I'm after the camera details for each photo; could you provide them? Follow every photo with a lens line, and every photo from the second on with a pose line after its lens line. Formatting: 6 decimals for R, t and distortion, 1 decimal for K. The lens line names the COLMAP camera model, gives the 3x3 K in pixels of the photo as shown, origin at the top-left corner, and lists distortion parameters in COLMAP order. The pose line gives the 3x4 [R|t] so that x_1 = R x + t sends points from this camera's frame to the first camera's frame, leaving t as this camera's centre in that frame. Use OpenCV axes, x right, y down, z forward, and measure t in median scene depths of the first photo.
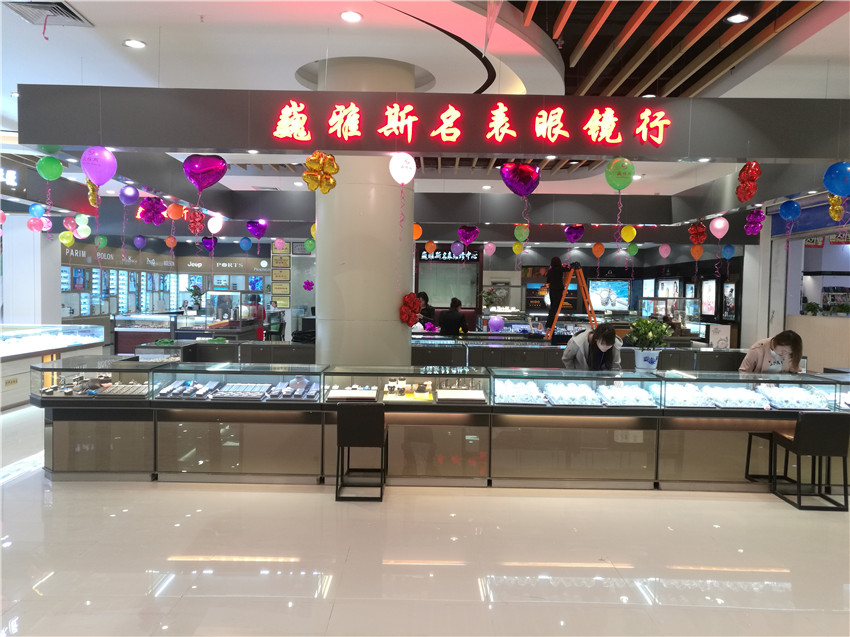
lens RADIAL K [[675.5, 0, 418.2], [0, 675.5, 318.2], [0, 0, 1]] dist [0.026419, 0.000519]
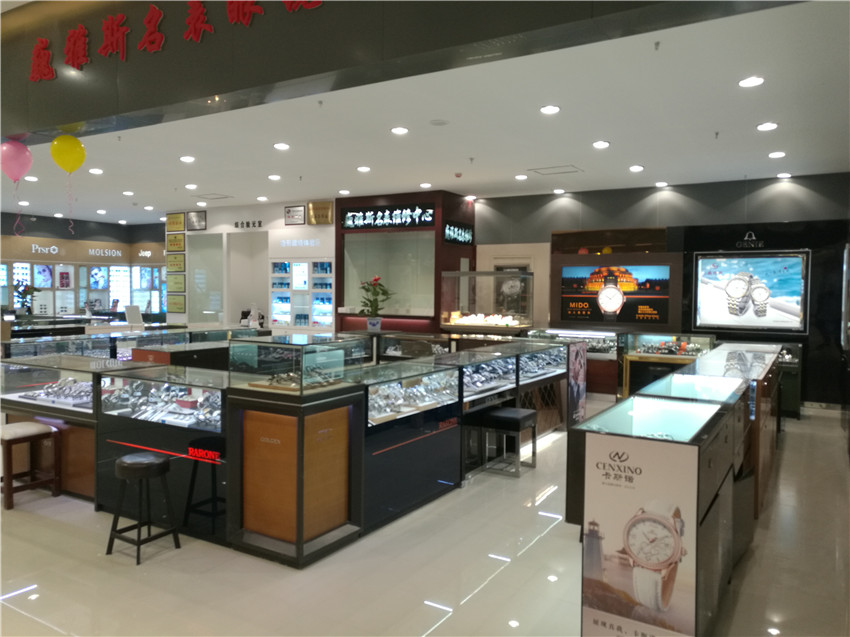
lens RADIAL K [[658.8, 0, 420.2], [0, 658.8, 319.4], [0, 0, 1]] dist [0.011496, 0.011921]
pose [[0.858733, 0.016287, -0.512164, 0.335730], [-0.015012, 0.999865, 0.006627, -0.016333], [0.512203, 0.001997, 0.858862, 0.567073]]
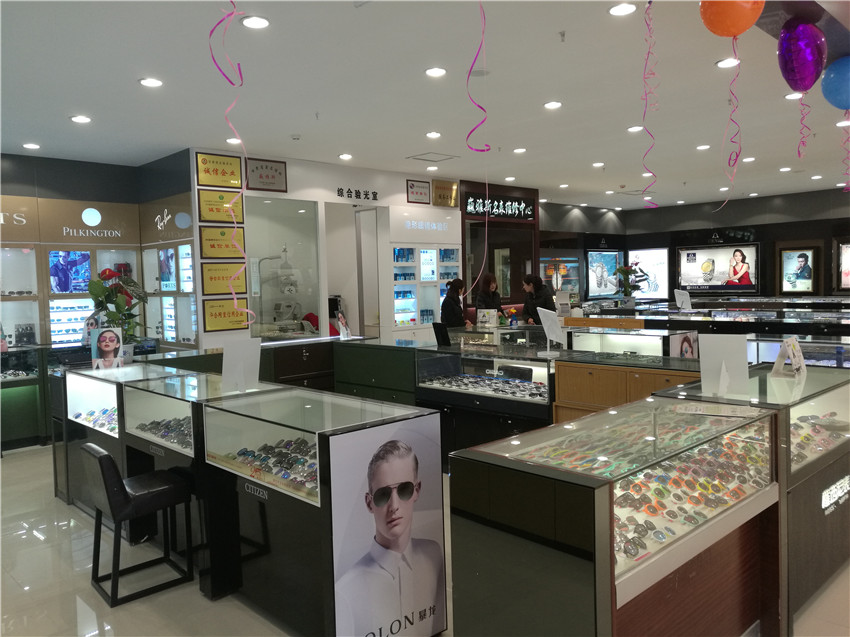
lens RADIAL K [[670.3, 0, 425.0], [0, 670.3, 318.5], [0, 0, 1]] dist [-0.007087, 0.077788]
pose [[0.705253, -0.077707, 0.704685, -0.389382], [0.068355, 0.996797, 0.041508, -0.029594], [-0.705653, 0.018896, 0.708306, 0.657847]]
